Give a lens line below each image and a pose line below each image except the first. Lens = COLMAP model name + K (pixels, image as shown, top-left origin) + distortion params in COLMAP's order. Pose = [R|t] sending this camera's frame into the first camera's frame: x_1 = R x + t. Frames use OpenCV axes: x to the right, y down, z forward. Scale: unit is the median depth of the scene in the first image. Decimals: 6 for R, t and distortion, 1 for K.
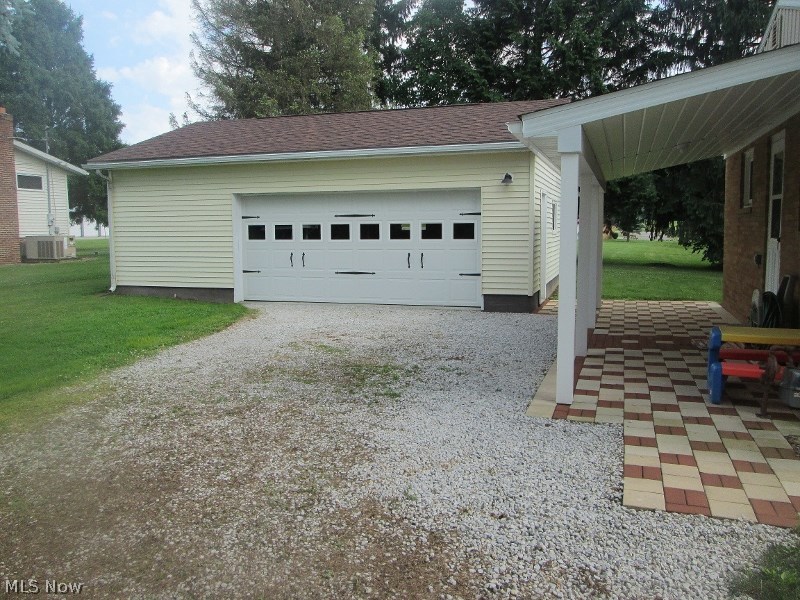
lens RADIAL K [[667.1, 0, 400.0], [0, 667.1, 300.0], [0, 0, 1]] dist [-0.026931, 0.003757]
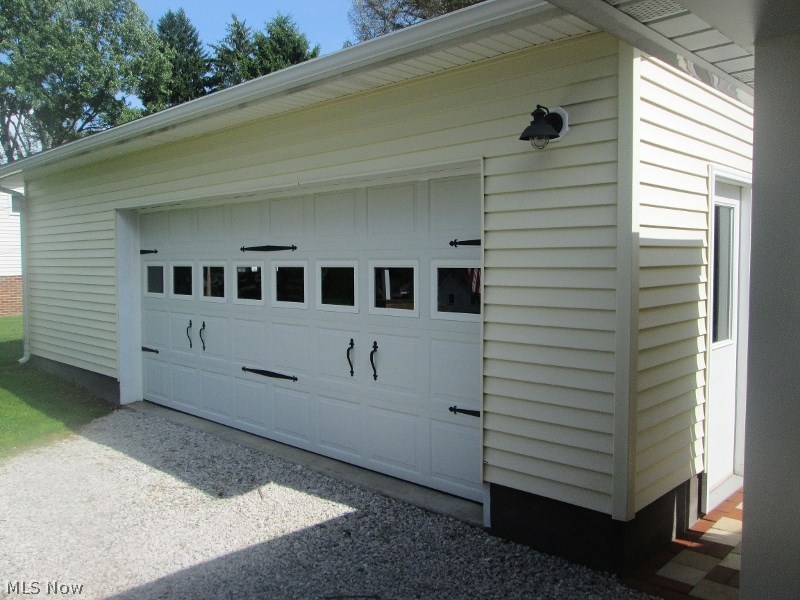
lens RADIAL K [[662.8, 0, 400.0], [0, 662.8, 300.0], [0, 0, 1]] dist [-0.048448, 0.017582]
pose [[0.898439, 0.027205, -0.438255, 0.211232], [-0.043984, 0.998635, -0.028178, -0.082316], [0.436890, 0.044592, 0.898409, 0.634047]]
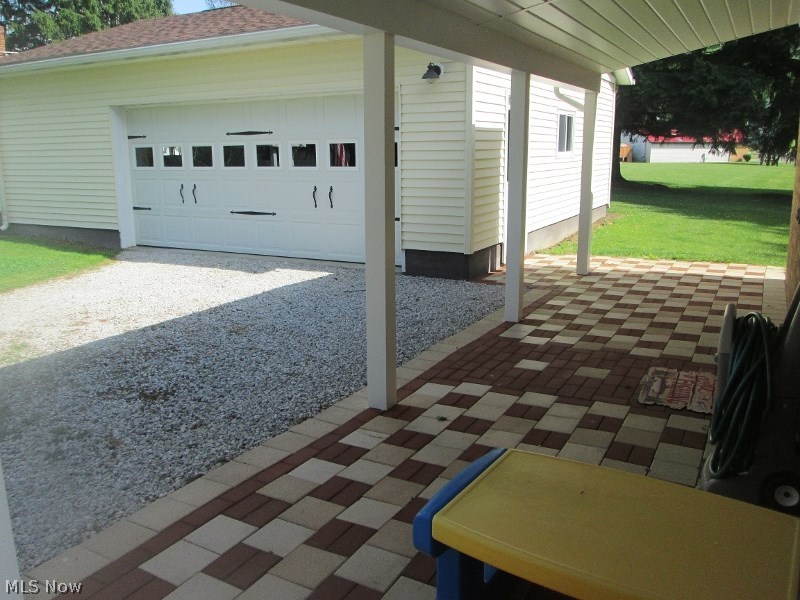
lens RADIAL K [[662.8, 0, 400.0], [0, 662.8, 300.0], [0, 0, 1]] dist [-0.048448, 0.017582]
pose [[0.982754, 0.038121, -0.180947, 0.227305], [-0.016602, 0.992758, 0.118981, -0.034974], [0.184173, -0.113925, 0.976269, 0.312782]]
